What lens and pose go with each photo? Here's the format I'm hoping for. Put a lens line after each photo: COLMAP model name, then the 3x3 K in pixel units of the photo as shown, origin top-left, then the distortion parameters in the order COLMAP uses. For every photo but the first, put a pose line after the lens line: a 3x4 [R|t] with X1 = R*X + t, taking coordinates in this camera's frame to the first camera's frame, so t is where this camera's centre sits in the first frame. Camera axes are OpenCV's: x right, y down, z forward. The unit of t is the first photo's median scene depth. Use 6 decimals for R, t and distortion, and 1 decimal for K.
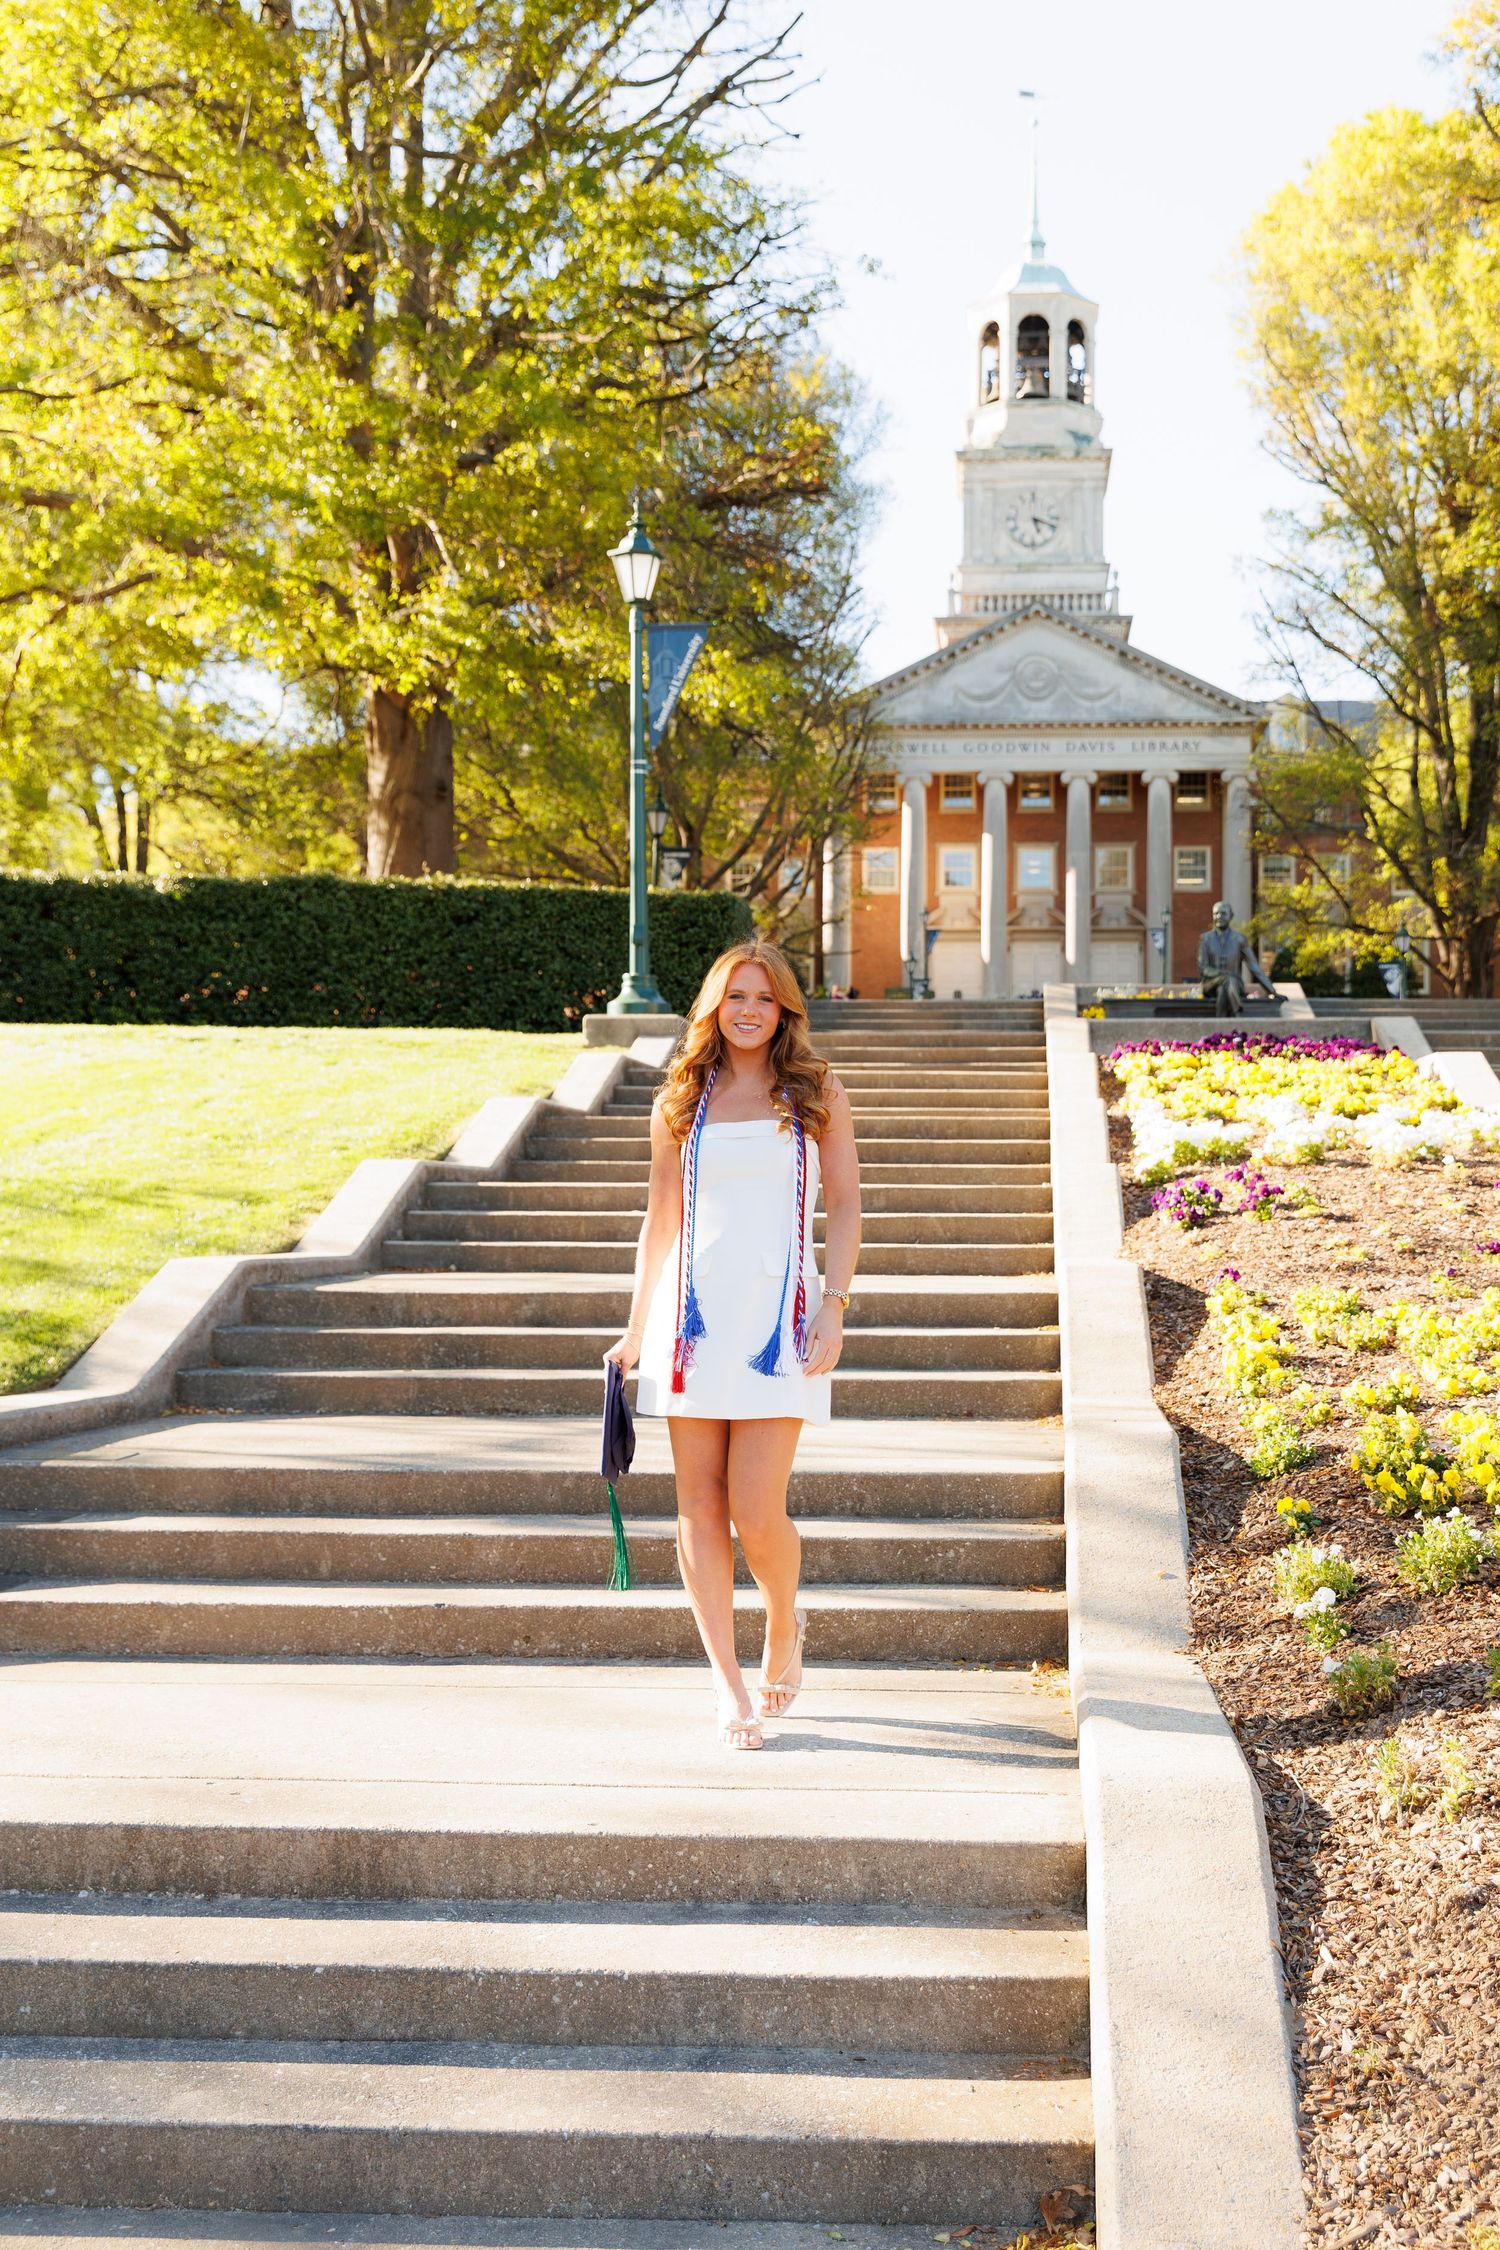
lens RADIAL K [[2516.4, 0, 807.3], [0, 2516.4, 1153.7], [0, 0, 1]] dist [-0.004011, 0.038269]
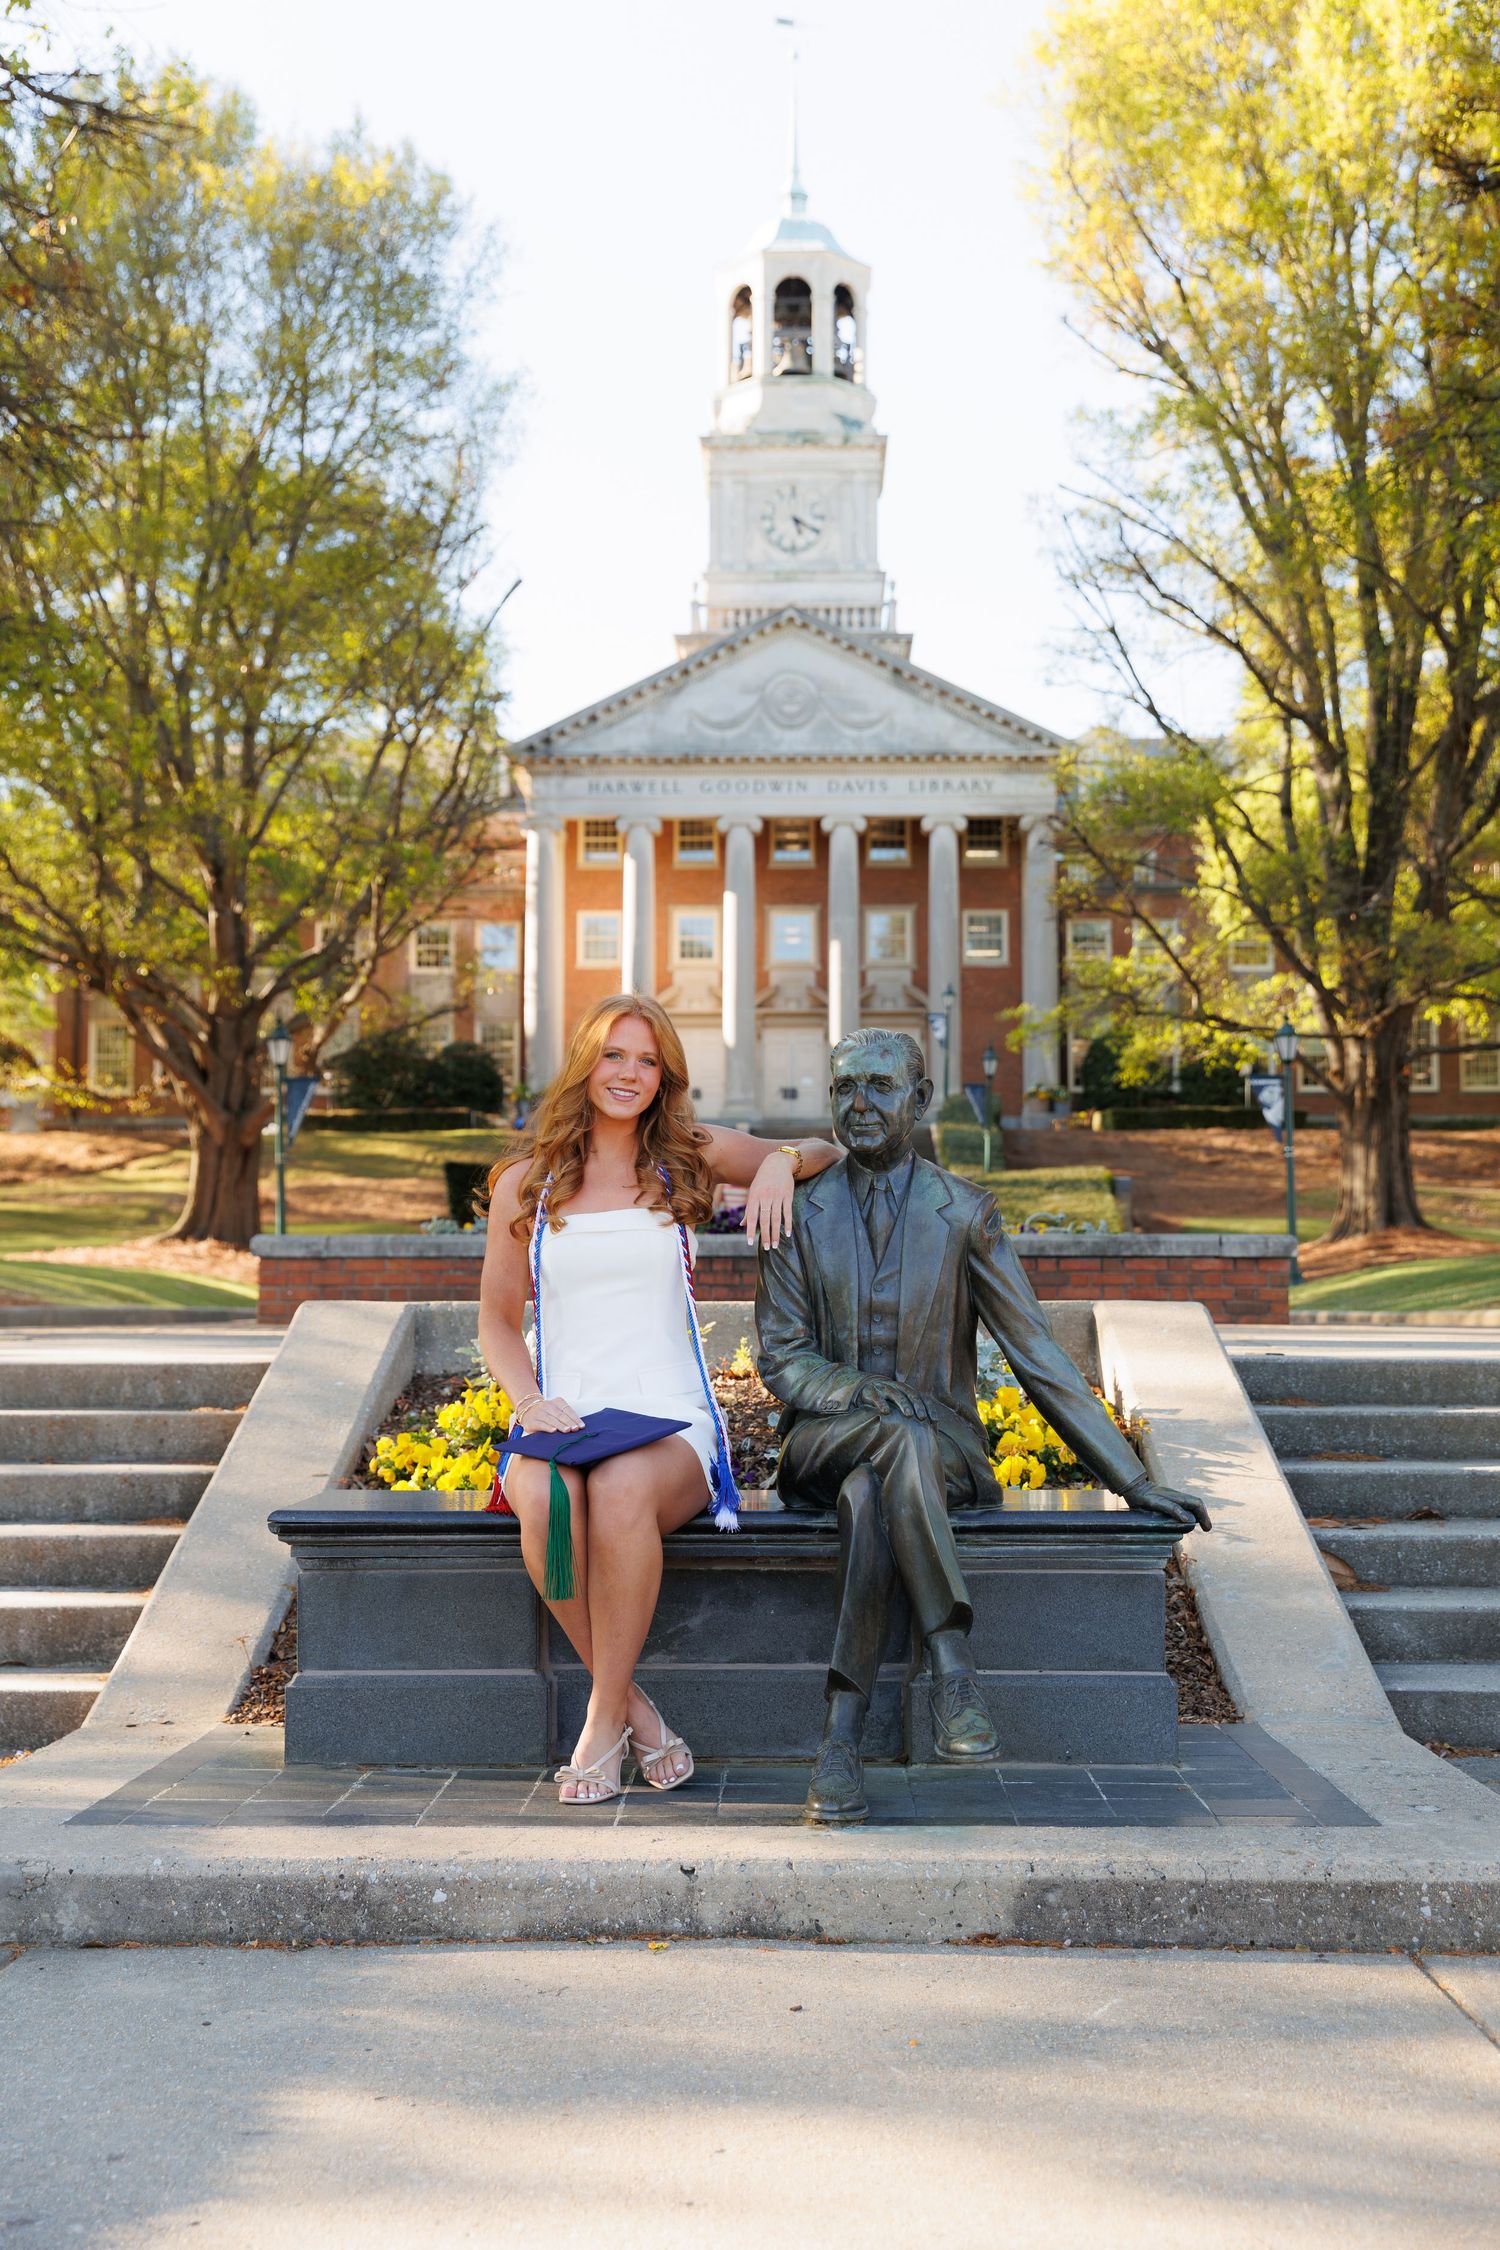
lens RADIAL K [[2617.6, 0, 767.8], [0, 2617.6, 1126.3], [0, 0, 1]] dist [0.001010, 0.017553]
pose [[0.998044, -0.002491, 0.062466, 0.031286], [0.005139, 0.999093, -0.042266, -0.018059], [-0.062304, 0.042504, 0.997152, 0.172292]]
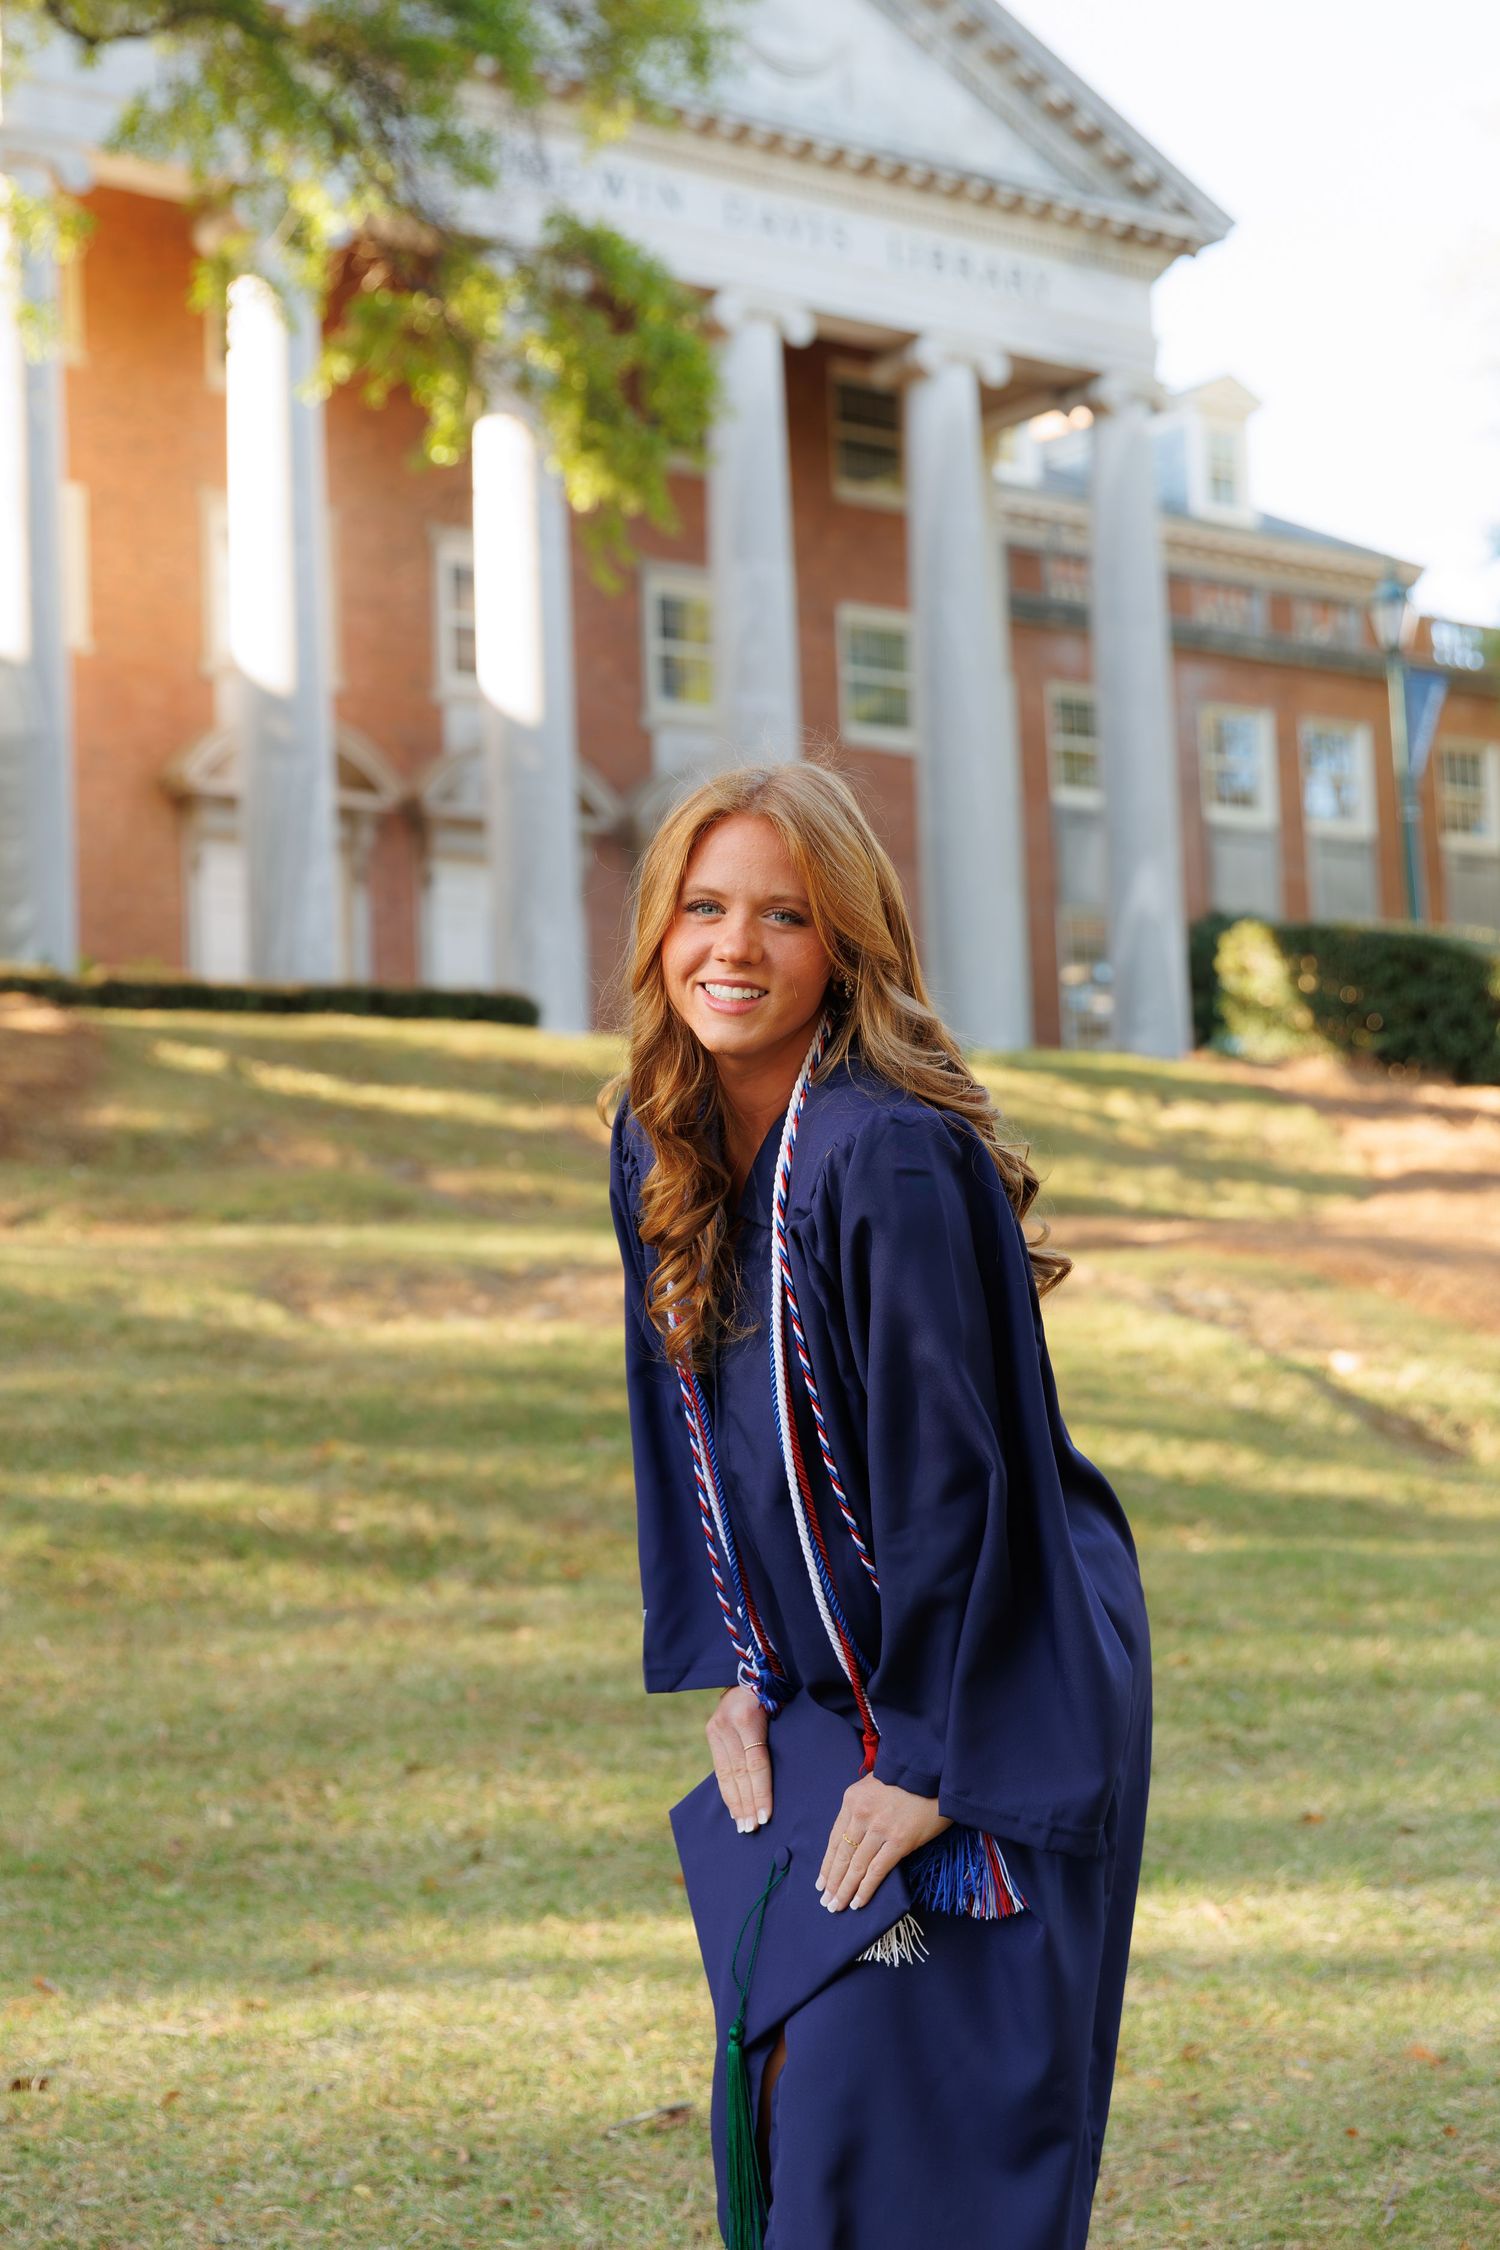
lens RADIAL K [[3647.1, 0, 739.9], [0, 3647.1, 1085.0], [0, 0, 1]] dist [-0.002992, 0.067934]
pose [[0.715147, 0.030789, 0.698296, -0.193055], [0.025136, 0.997250, -0.069713, -0.028261], [-0.698522, 0.067407, 0.712407, 0.693384]]
